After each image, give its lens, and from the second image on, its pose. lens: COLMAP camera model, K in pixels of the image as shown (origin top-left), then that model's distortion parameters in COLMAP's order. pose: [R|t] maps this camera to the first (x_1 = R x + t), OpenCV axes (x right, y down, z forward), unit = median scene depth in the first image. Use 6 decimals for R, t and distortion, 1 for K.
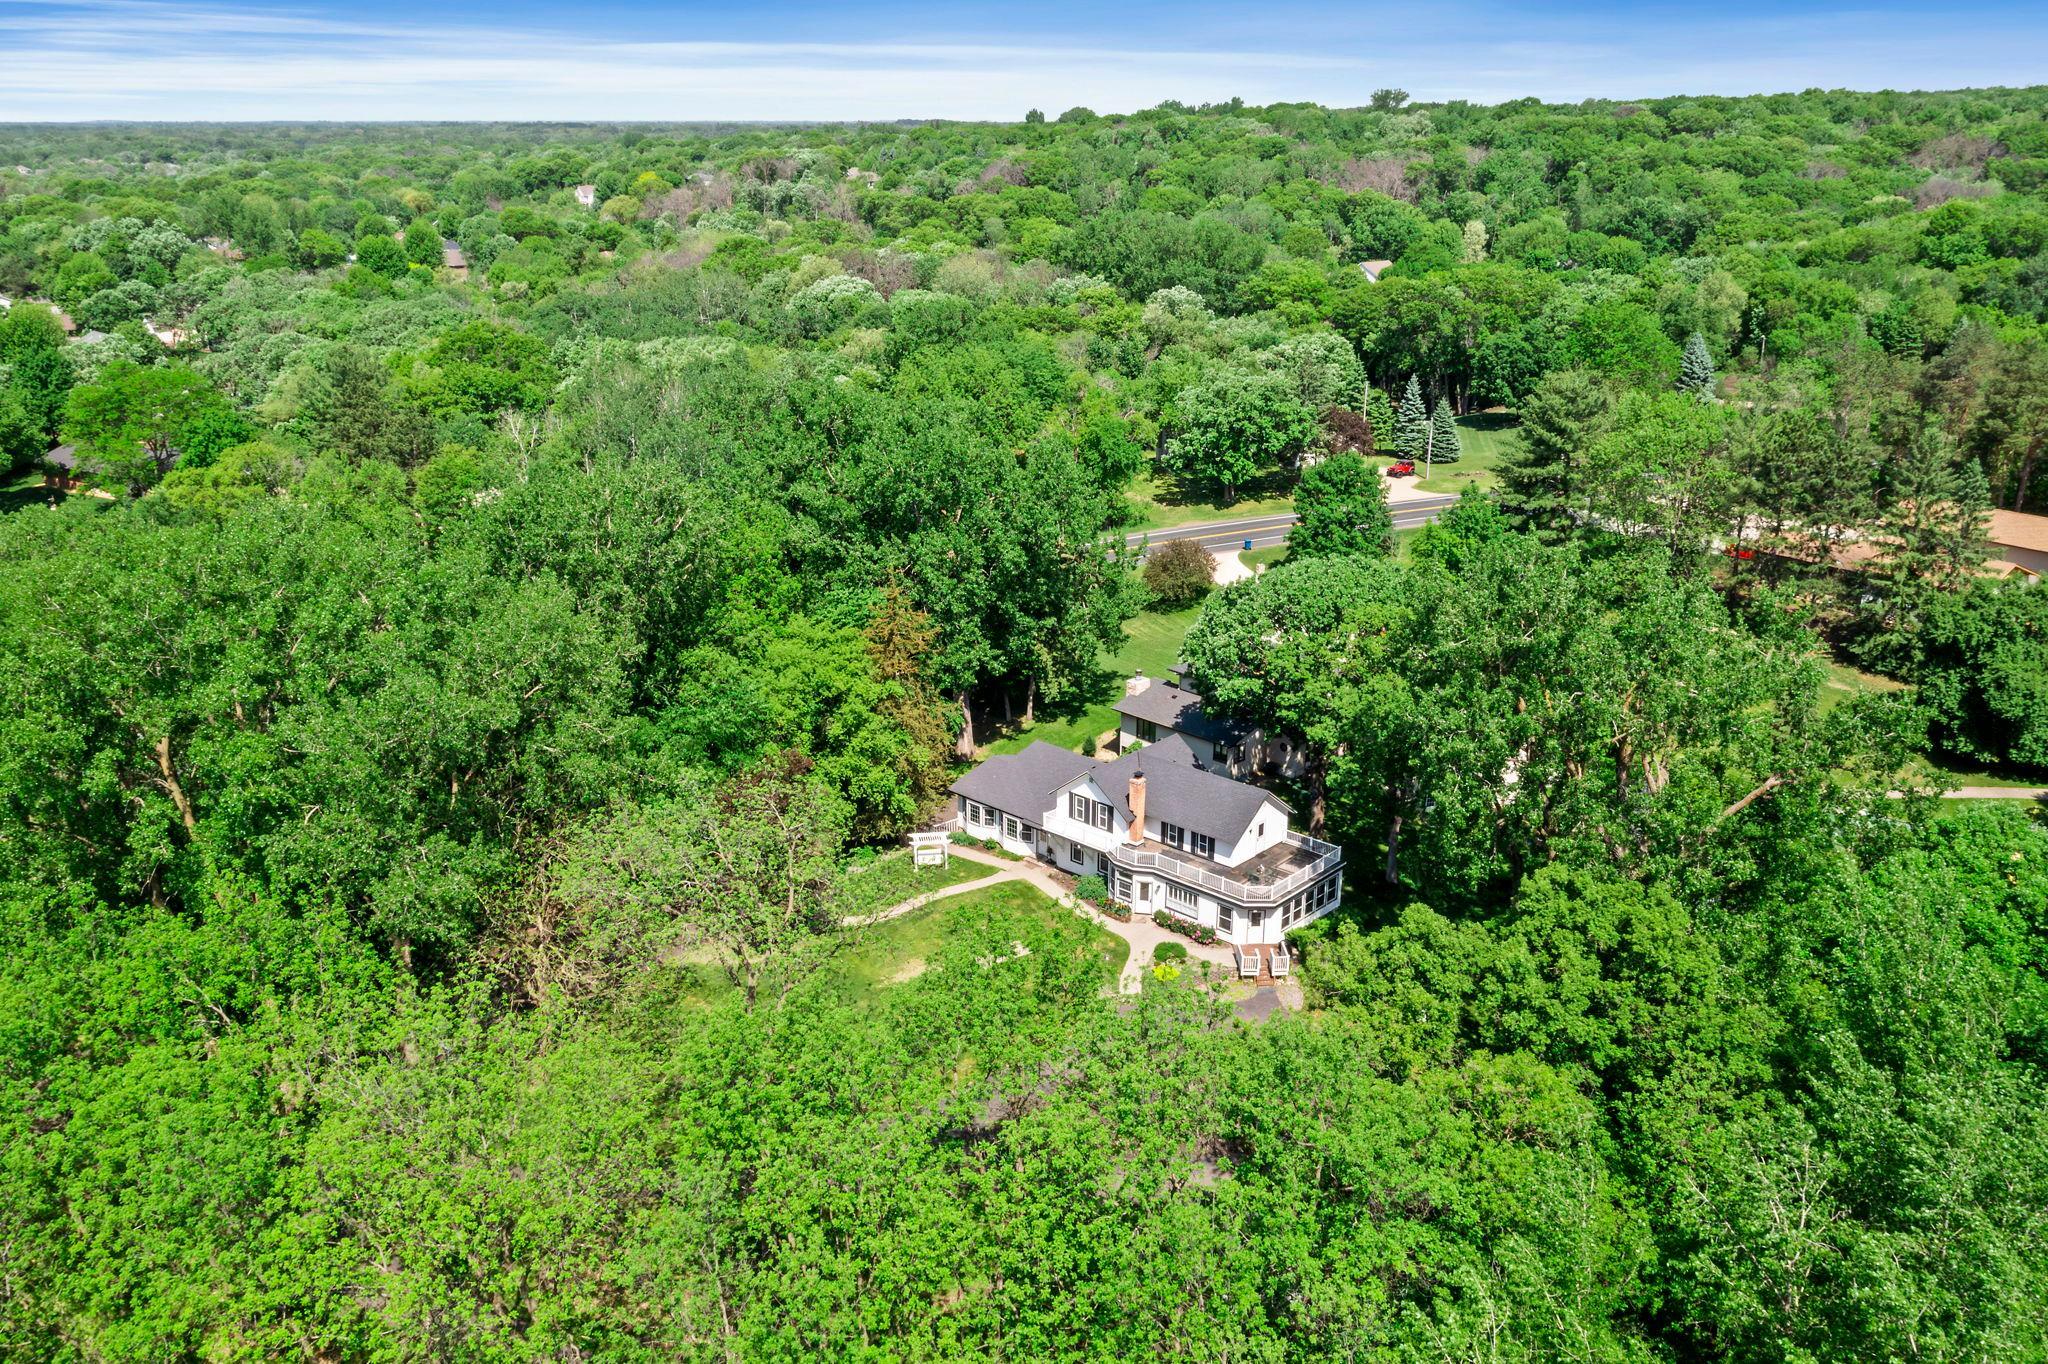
lens RADIAL K [[1634.8, 0, 1017.5], [0, 1634.8, 687.2], [0, 0, 1]] dist [-0.013899, 0.004635]
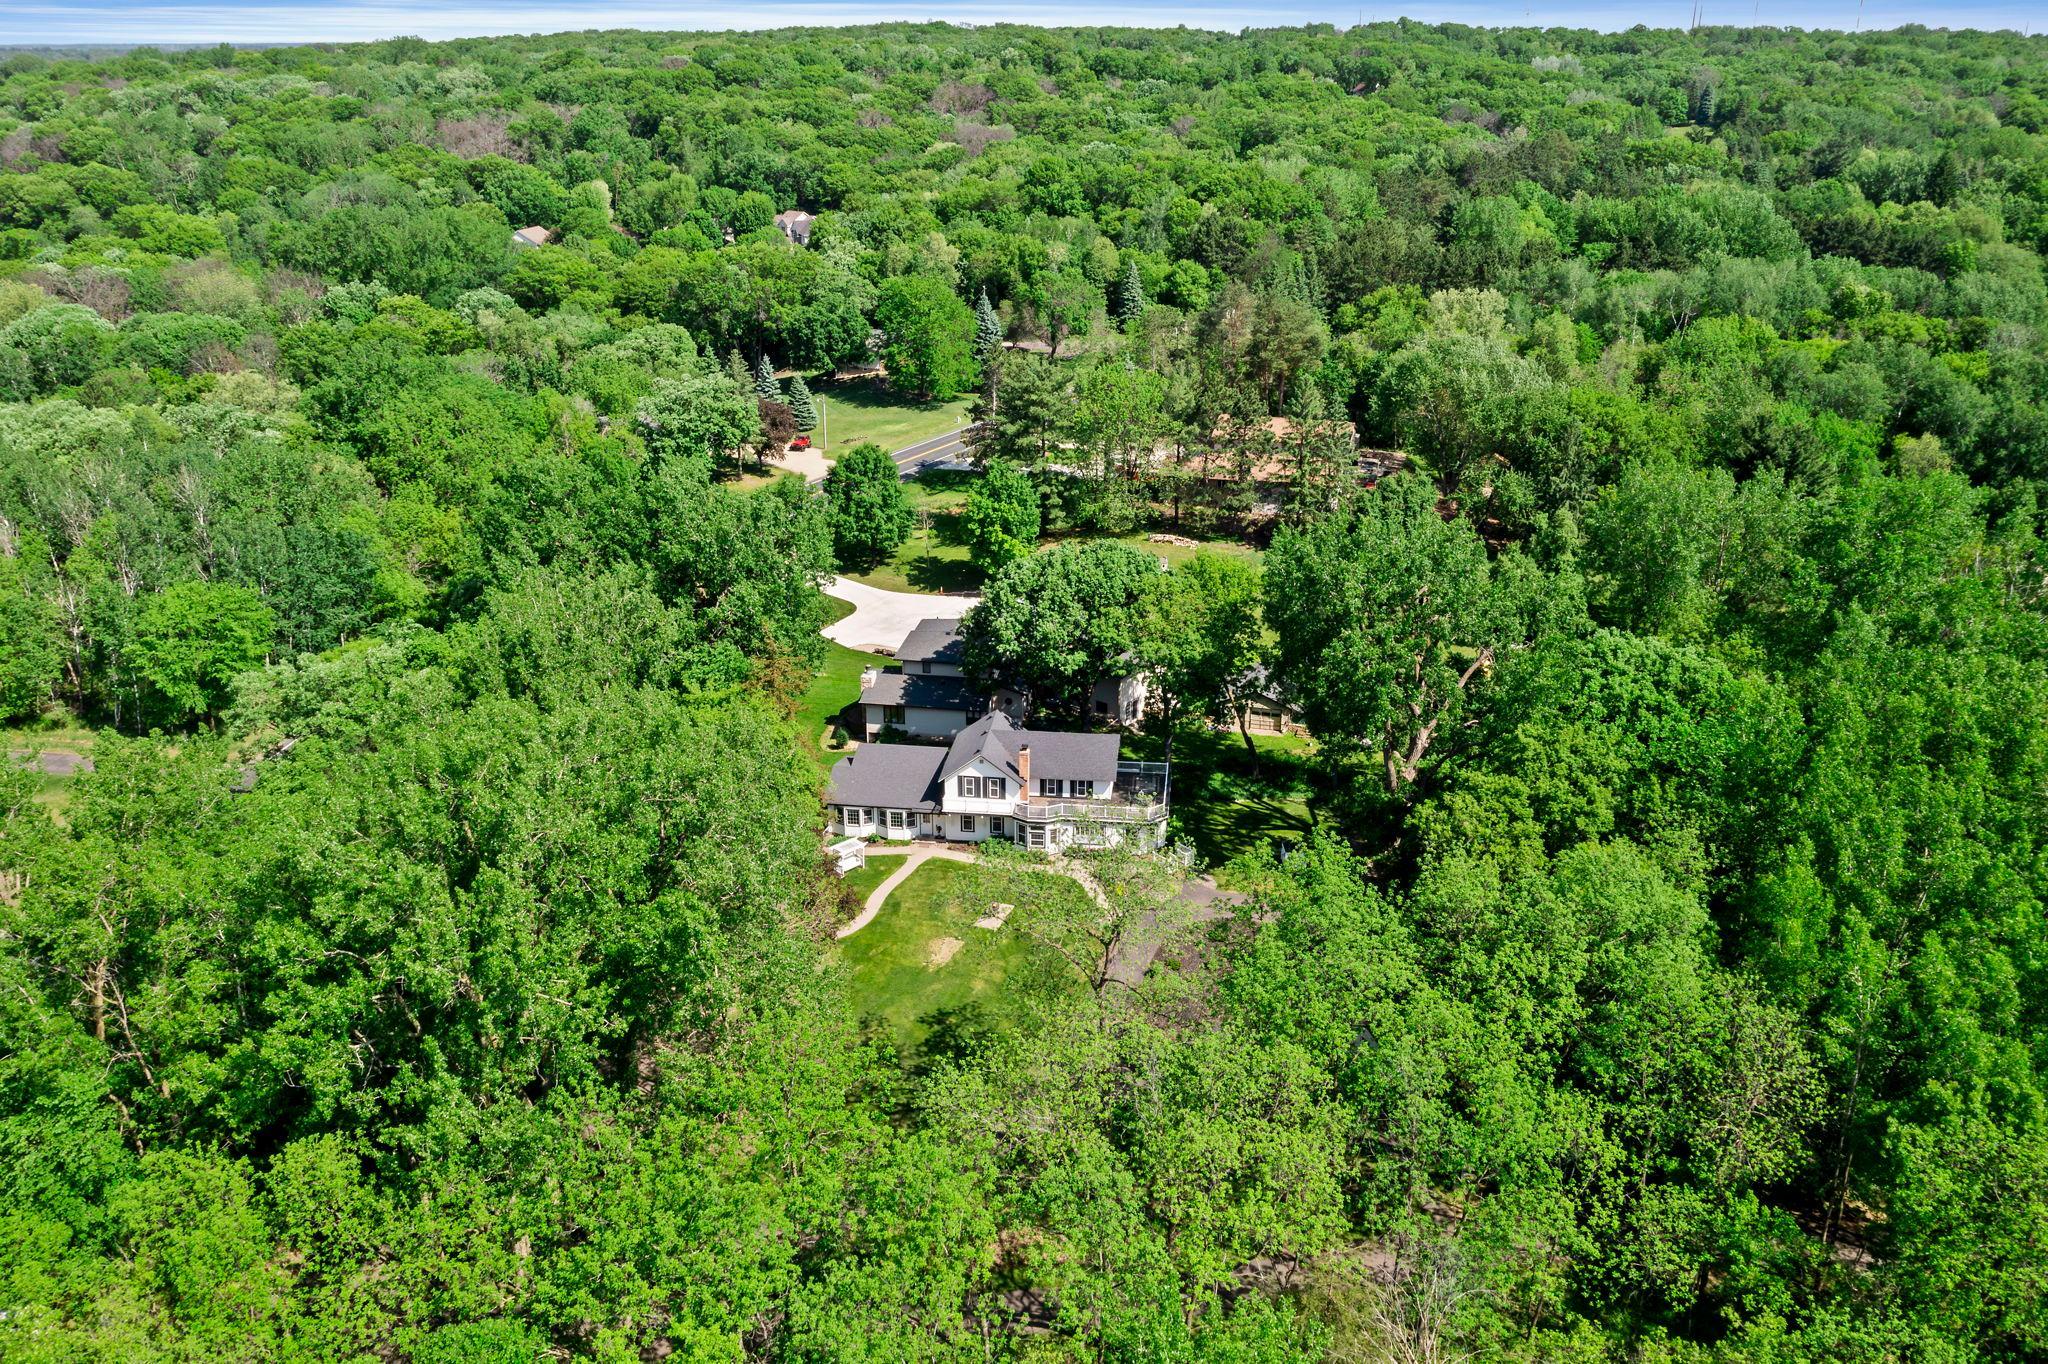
lens RADIAL K [[1634.8, 0, 1017.7], [0, 1634.8, 685.0], [0, 0, 1]] dist [-0.013899, 0.004635]
pose [[0.811841, -0.219564, 0.541023, -0.577606], [0.194751, 0.975366, 0.103597, -0.119380], [-0.550442, 0.021260, 0.834603, -0.031903]]
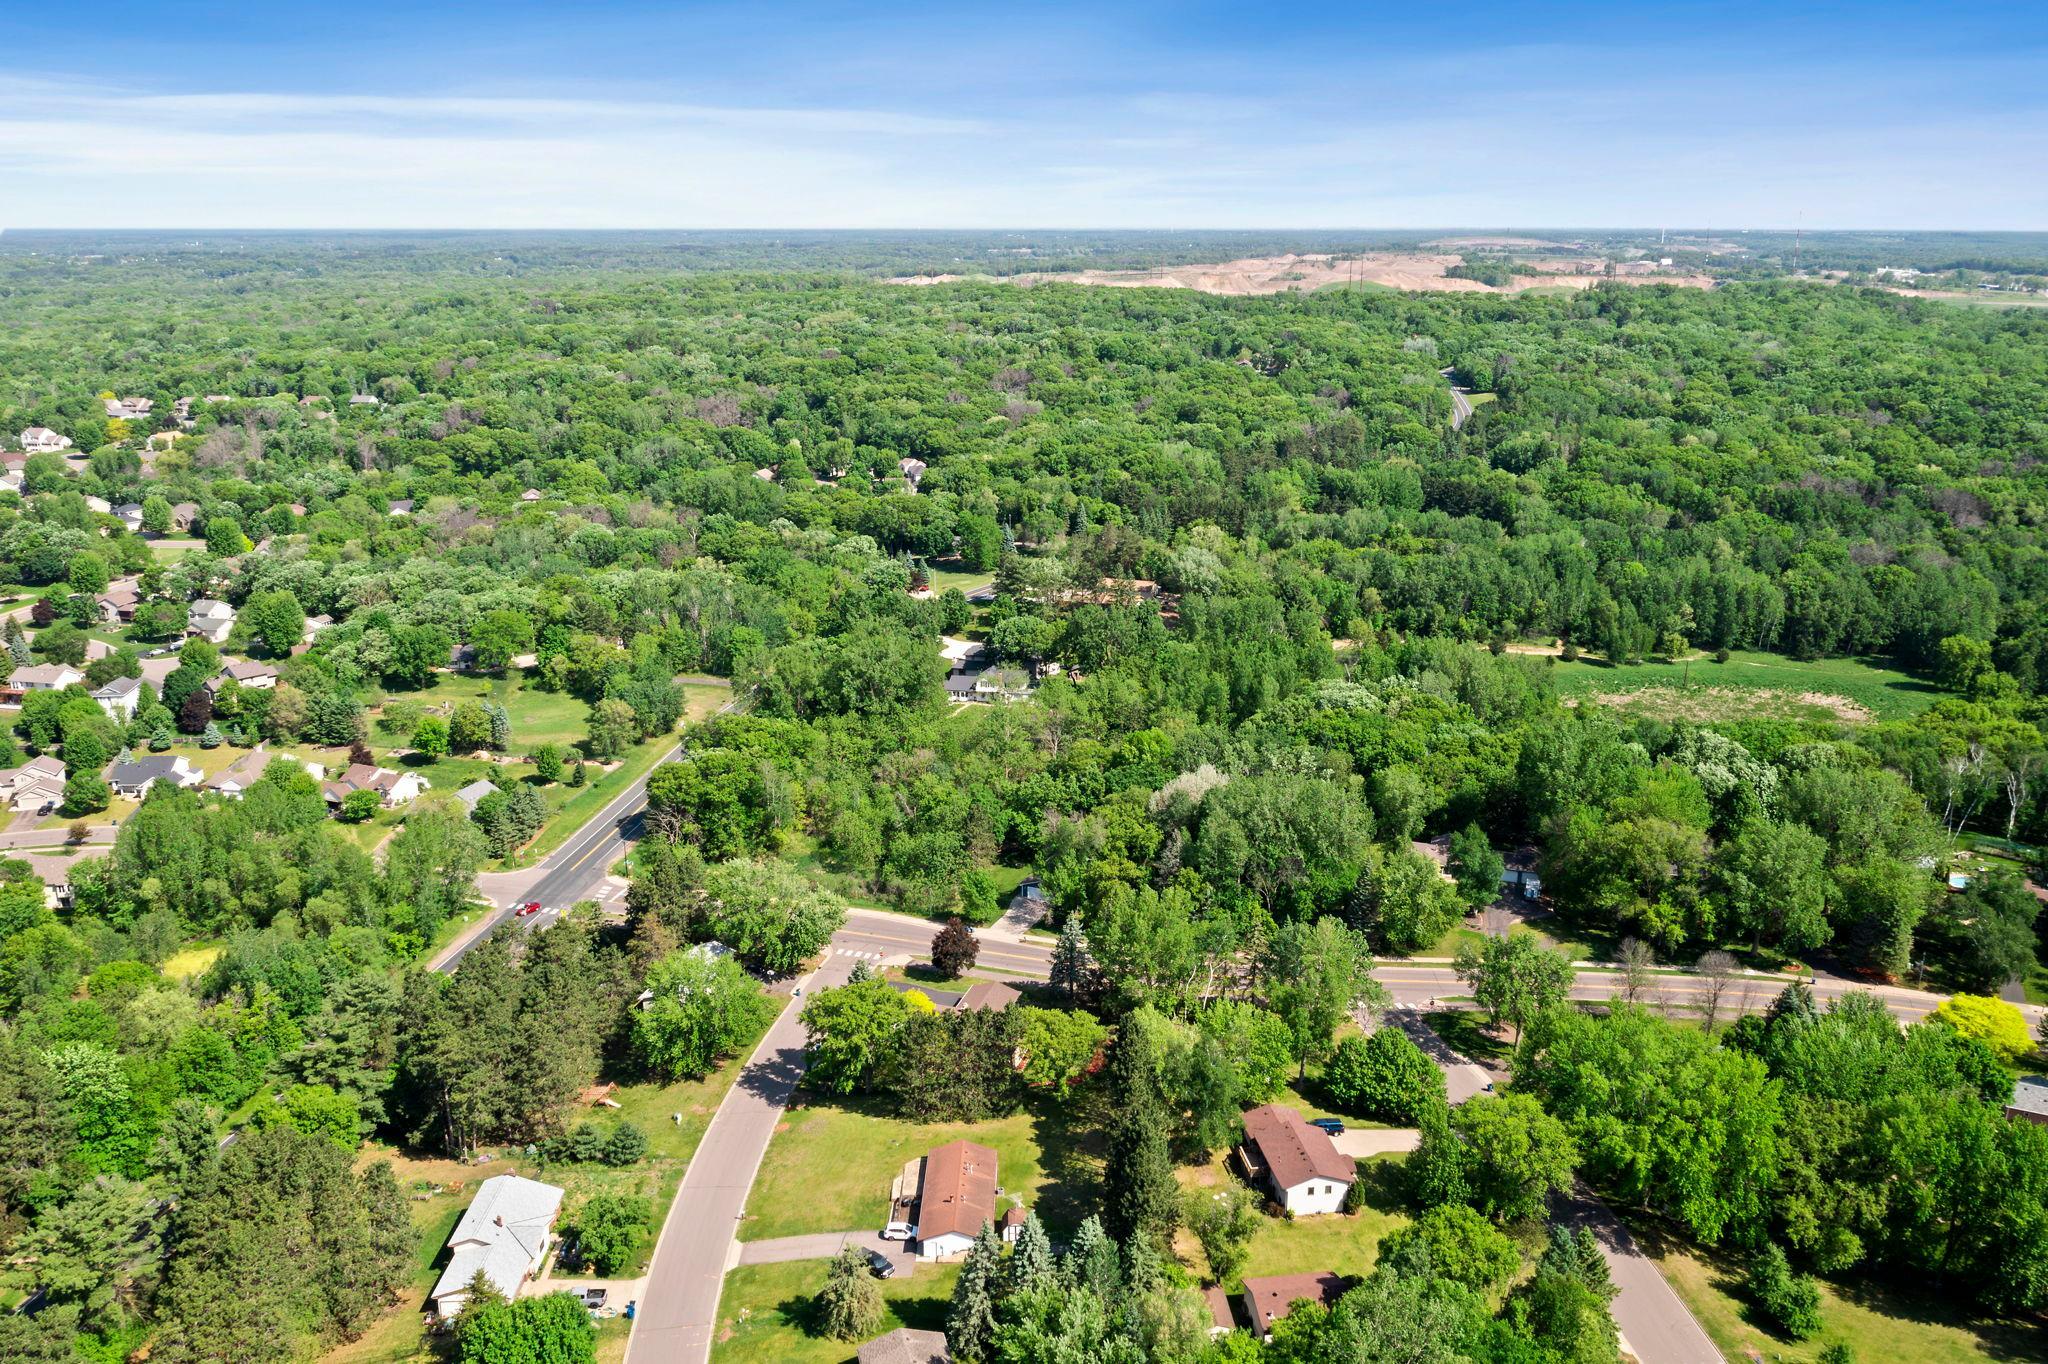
lens RADIAL K [[1634.8, 0, 1033.2], [0, 1634.8, 682.3], [0, 0, 1]] dist [-0.013899, 0.004635]
pose [[0.831797, -0.154821, 0.533052, -2.089947], [0.183299, 0.983057, -0.000507, 0.095185], [-0.523942, 0.098129, 0.846083, -2.602998]]
